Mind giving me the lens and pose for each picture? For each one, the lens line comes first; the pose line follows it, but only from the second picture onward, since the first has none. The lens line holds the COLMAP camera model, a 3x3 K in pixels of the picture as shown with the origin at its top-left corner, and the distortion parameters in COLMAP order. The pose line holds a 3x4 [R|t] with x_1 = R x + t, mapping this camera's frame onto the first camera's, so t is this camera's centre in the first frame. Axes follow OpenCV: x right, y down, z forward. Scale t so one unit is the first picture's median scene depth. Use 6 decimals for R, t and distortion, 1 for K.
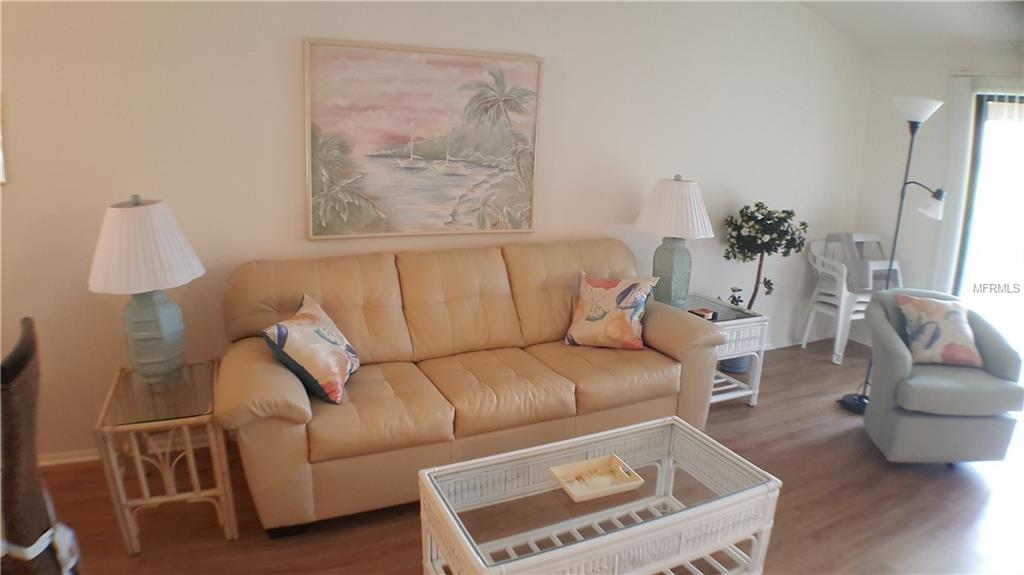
lens RADIAL K [[626.5, 0, 504.1], [0, 626.5, 300.9], [0, 0, 1]] dist [-0.120539, -0.028664]
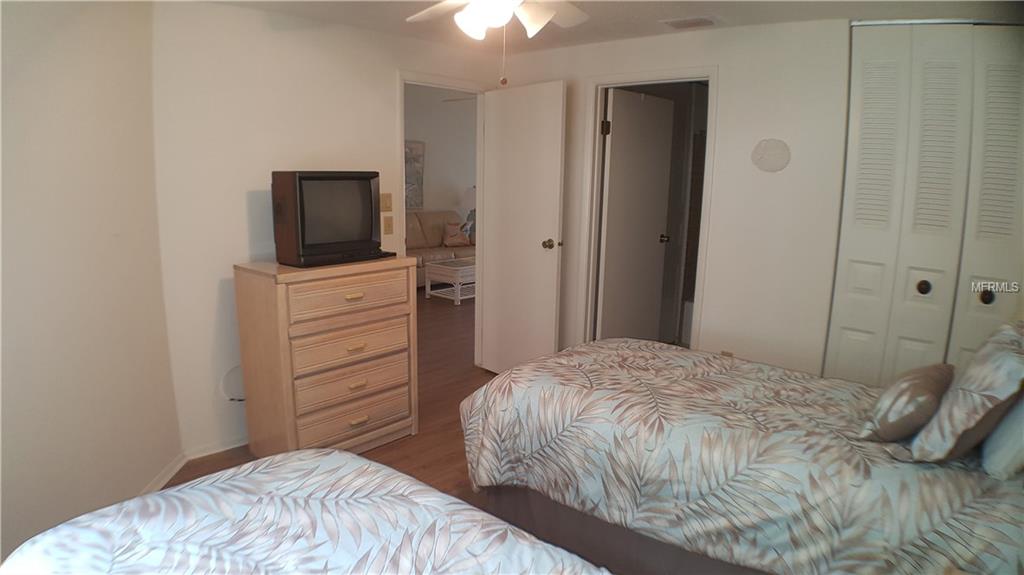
lens RADIAL K [[600.4, 0, 499.9], [0, 600.4, 302.2], [0, 0, 1]] dist [-0.148062, -0.001894]
pose [[0.929436, -0.080757, 0.360038, -0.638279], [0.091320, 0.995744, -0.012394, 0.368793], [-0.357505, 0.044398, 0.932855, -1.533789]]
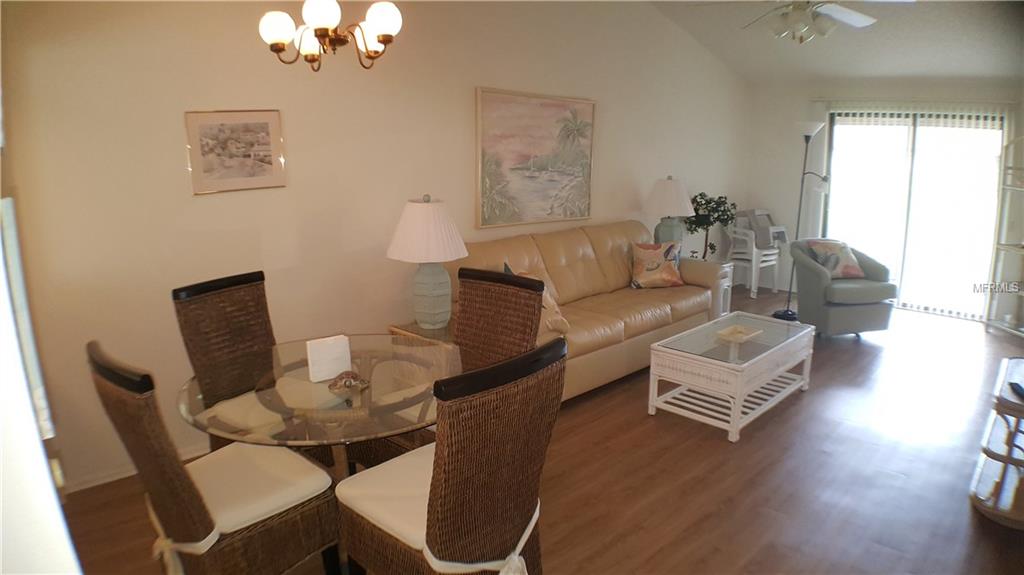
lens RADIAL K [[600.4, 0, 499.9], [0, 600.4, 302.2], [0, 0, 1]] dist [-0.148062, -0.001894]
pose [[0.957276, -0.101614, 0.270733, -0.614171], [0.106045, 0.994360, -0.001749, 0.071365], [-0.269028, 0.030384, 0.962653, -0.308388]]
